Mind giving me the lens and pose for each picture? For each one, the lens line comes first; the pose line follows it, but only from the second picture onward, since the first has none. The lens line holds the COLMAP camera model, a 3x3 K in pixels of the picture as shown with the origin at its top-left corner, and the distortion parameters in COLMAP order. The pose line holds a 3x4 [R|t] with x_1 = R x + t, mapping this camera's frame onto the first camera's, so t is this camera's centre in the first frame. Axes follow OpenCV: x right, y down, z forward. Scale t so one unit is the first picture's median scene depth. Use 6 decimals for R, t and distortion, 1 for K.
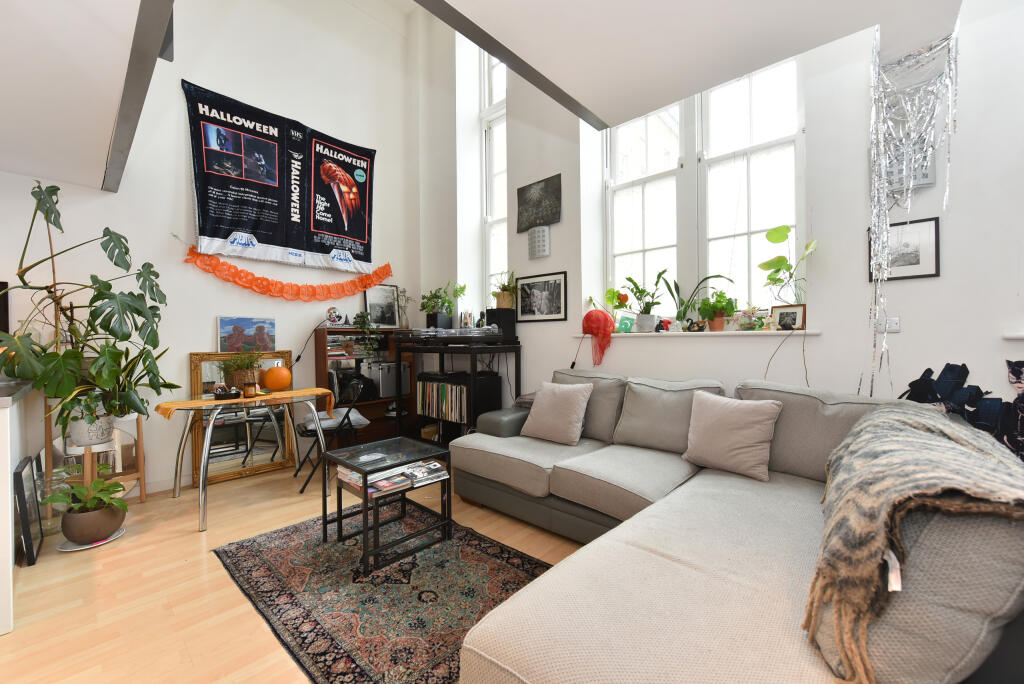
lens RADIAL K [[404.3, 0, 494.7], [0, 404.3, 335.9], [0, 0, 1]] dist [-0.010251, -0.001180]
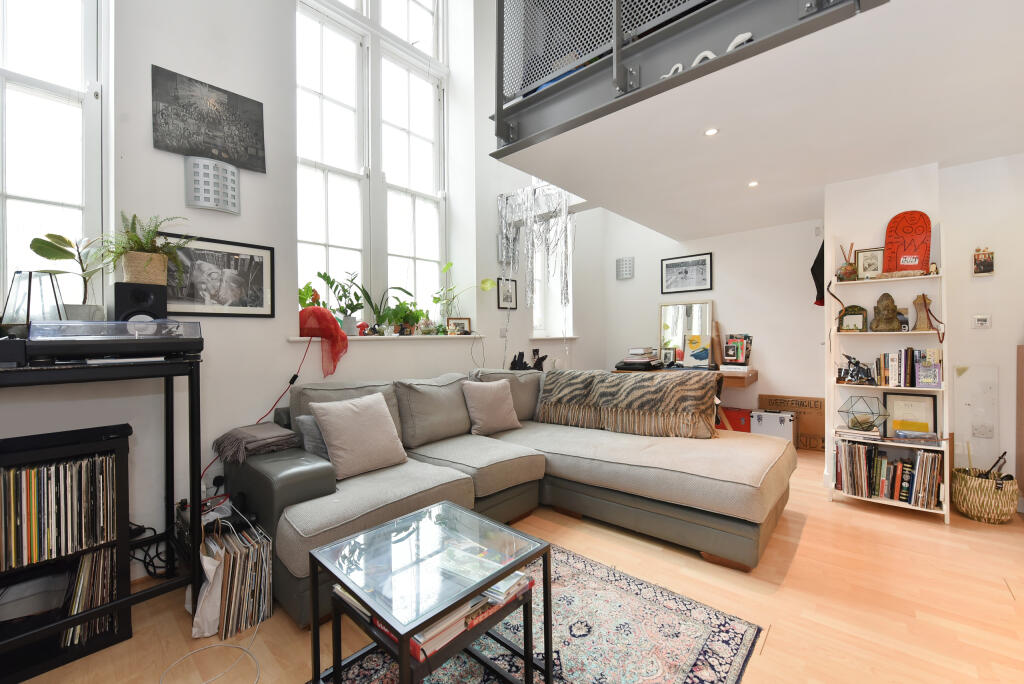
lens RADIAL K [[404.3, 0, 525.3], [0, 404.3, 335.3], [0, 0, 1]] dist [-0.010251, -0.001180]
pose [[-0.045035, 0.013996, 0.998887, -0.535115], [0.010352, 0.999855, -0.013543, 0.006495], [-0.998932, 0.009730, -0.045174, 0.586850]]
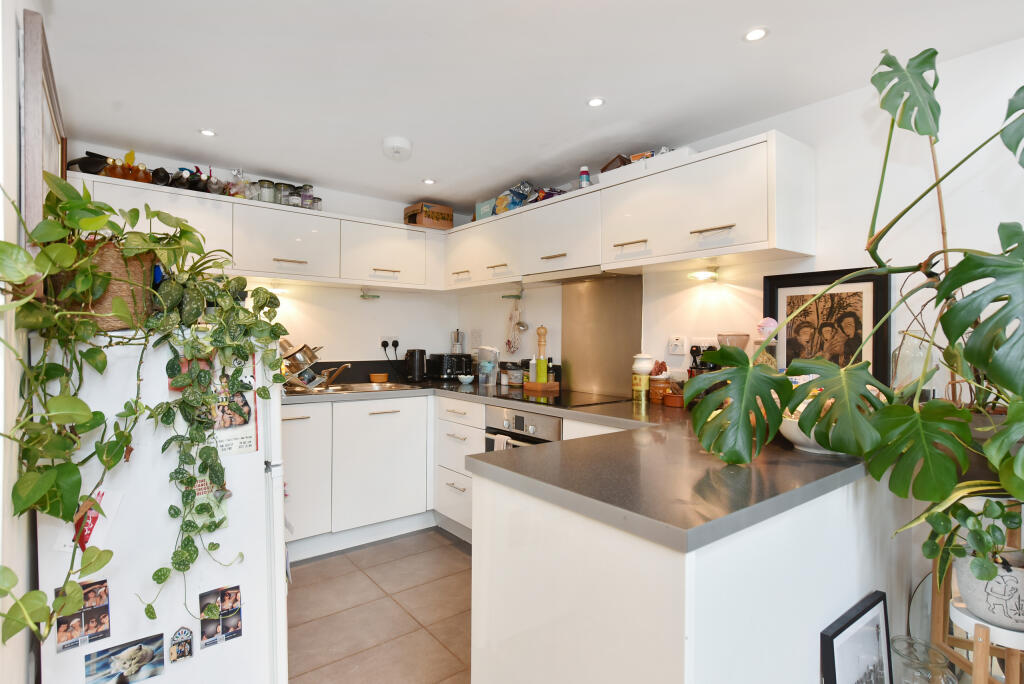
lens RADIAL K [[532.1, 0, 546.3], [0, 532.1, 341.9], [0, 0, 1]] dist [0.006785, 0.000040]
pose [[-0.094760, 0.020324, -0.995293, -0.280639], [-0.001270, 0.999788, 0.020537, -0.027355], [0.995499, 0.003210, -0.094714, 0.403982]]
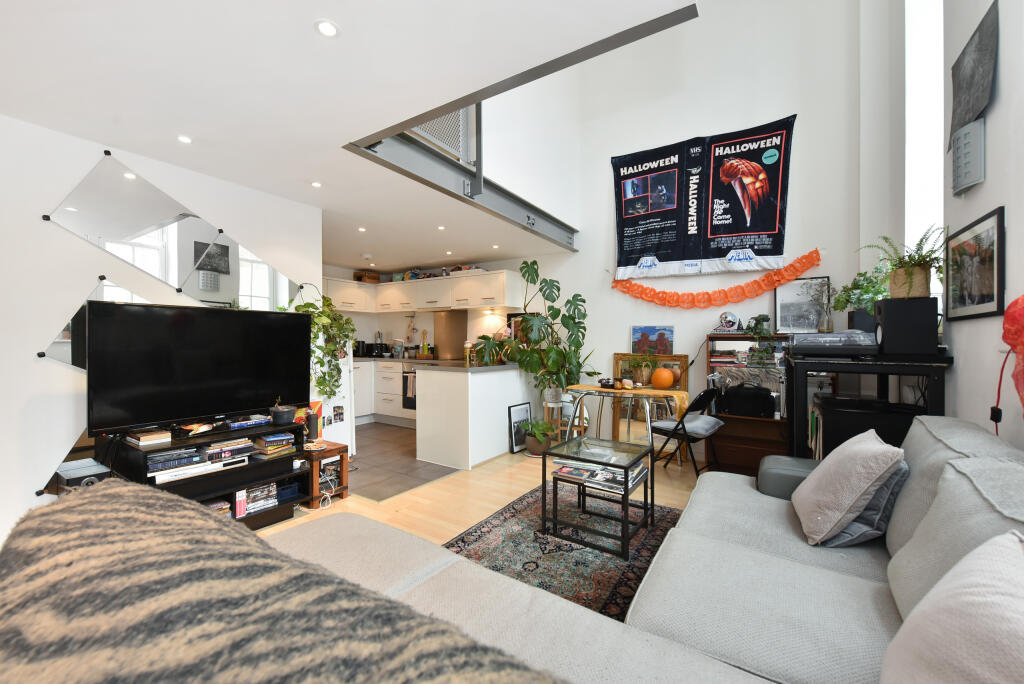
lens RADIAL K [[404.3, 0, 529.6], [0, 404.3, 345.0], [0, 0, 1]] dist [-0.010251, -0.001180]
pose [[0.203318, 0.022536, -0.978853, 0.500215], [-0.005212, 0.999746, 0.021935, -0.012940], [0.979099, 0.000642, 0.203384, 0.389660]]
